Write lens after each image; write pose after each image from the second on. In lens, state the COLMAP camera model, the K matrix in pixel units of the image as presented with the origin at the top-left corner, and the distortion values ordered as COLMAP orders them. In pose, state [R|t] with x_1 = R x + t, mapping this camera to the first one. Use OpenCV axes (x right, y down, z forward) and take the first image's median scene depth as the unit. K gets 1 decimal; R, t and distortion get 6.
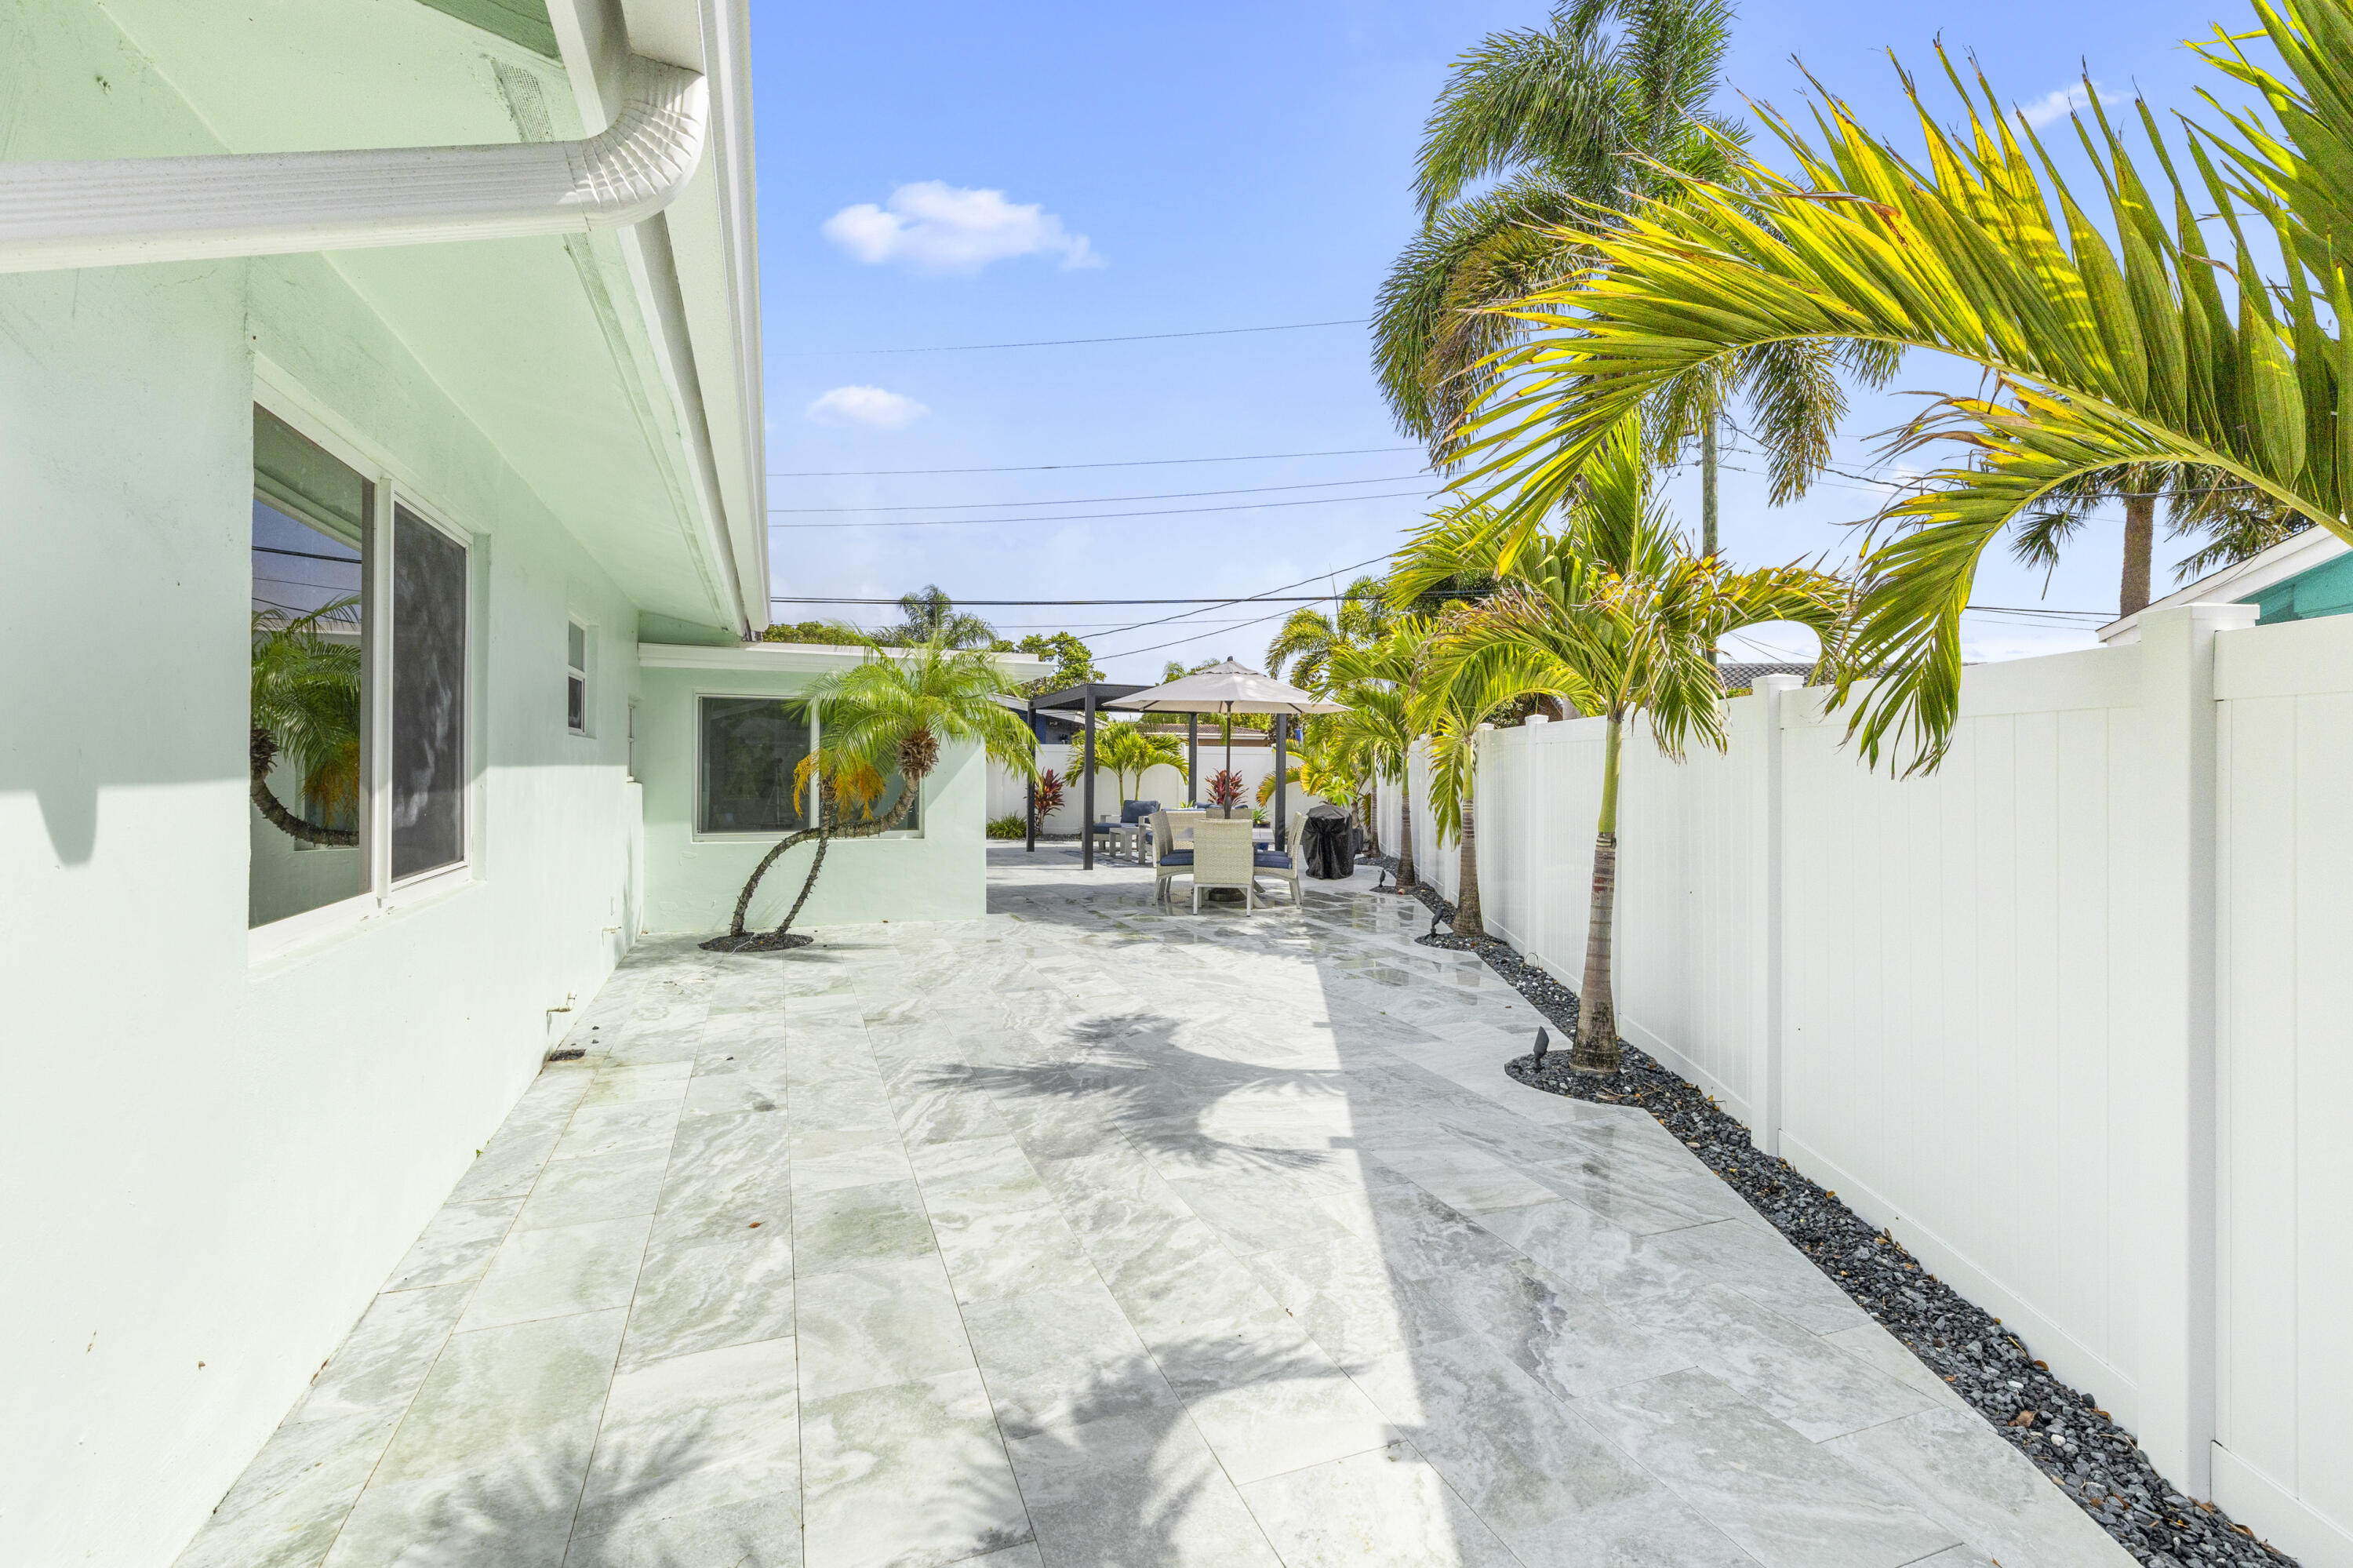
lens RADIAL K [[1070.0, 0, 1176.5], [0, 1070.0, 784.0], [0, 0, 1]] dist [0.002134, -0.000010]
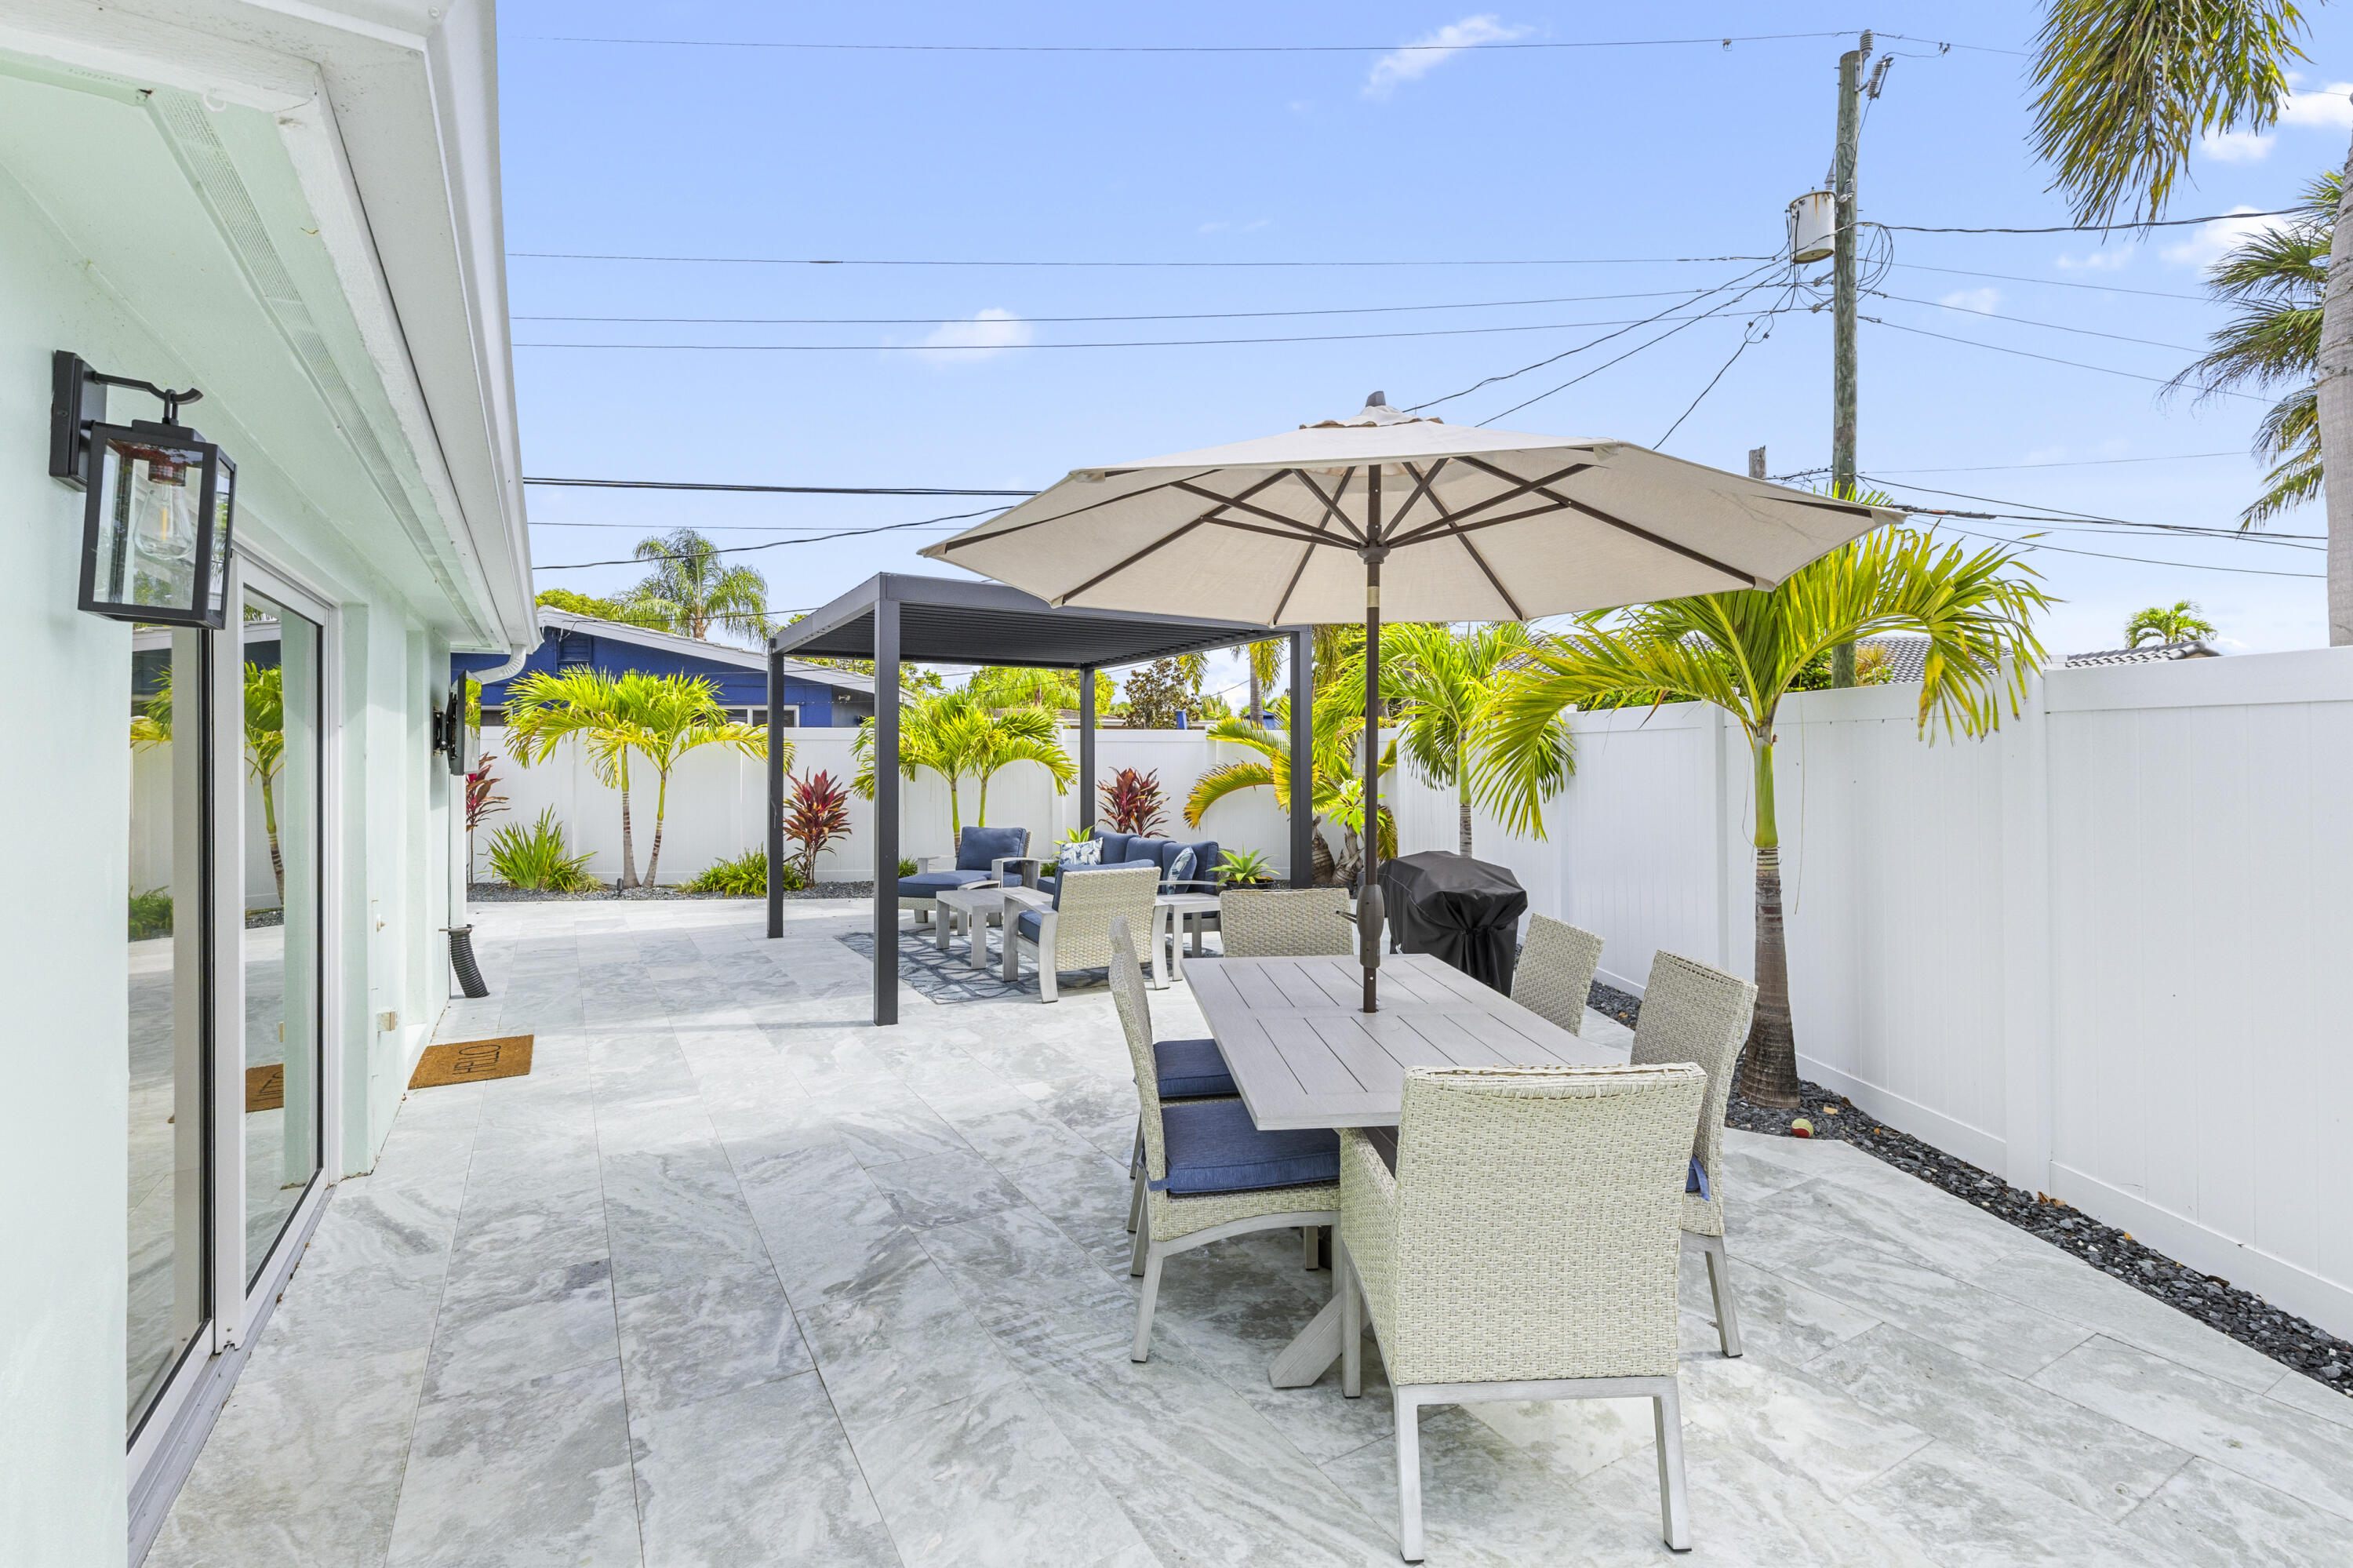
lens RADIAL K [[1053.6, 0, 1179.7], [0, 1053.6, 769.4], [0, 0, 1]] dist [0.005194, -0.000380]
pose [[0.984318, -0.001785, 0.176396, -0.032911], [0.003809, 0.999931, -0.011138, -0.007556], [-0.176364, 0.011636, 0.984256, 0.447431]]
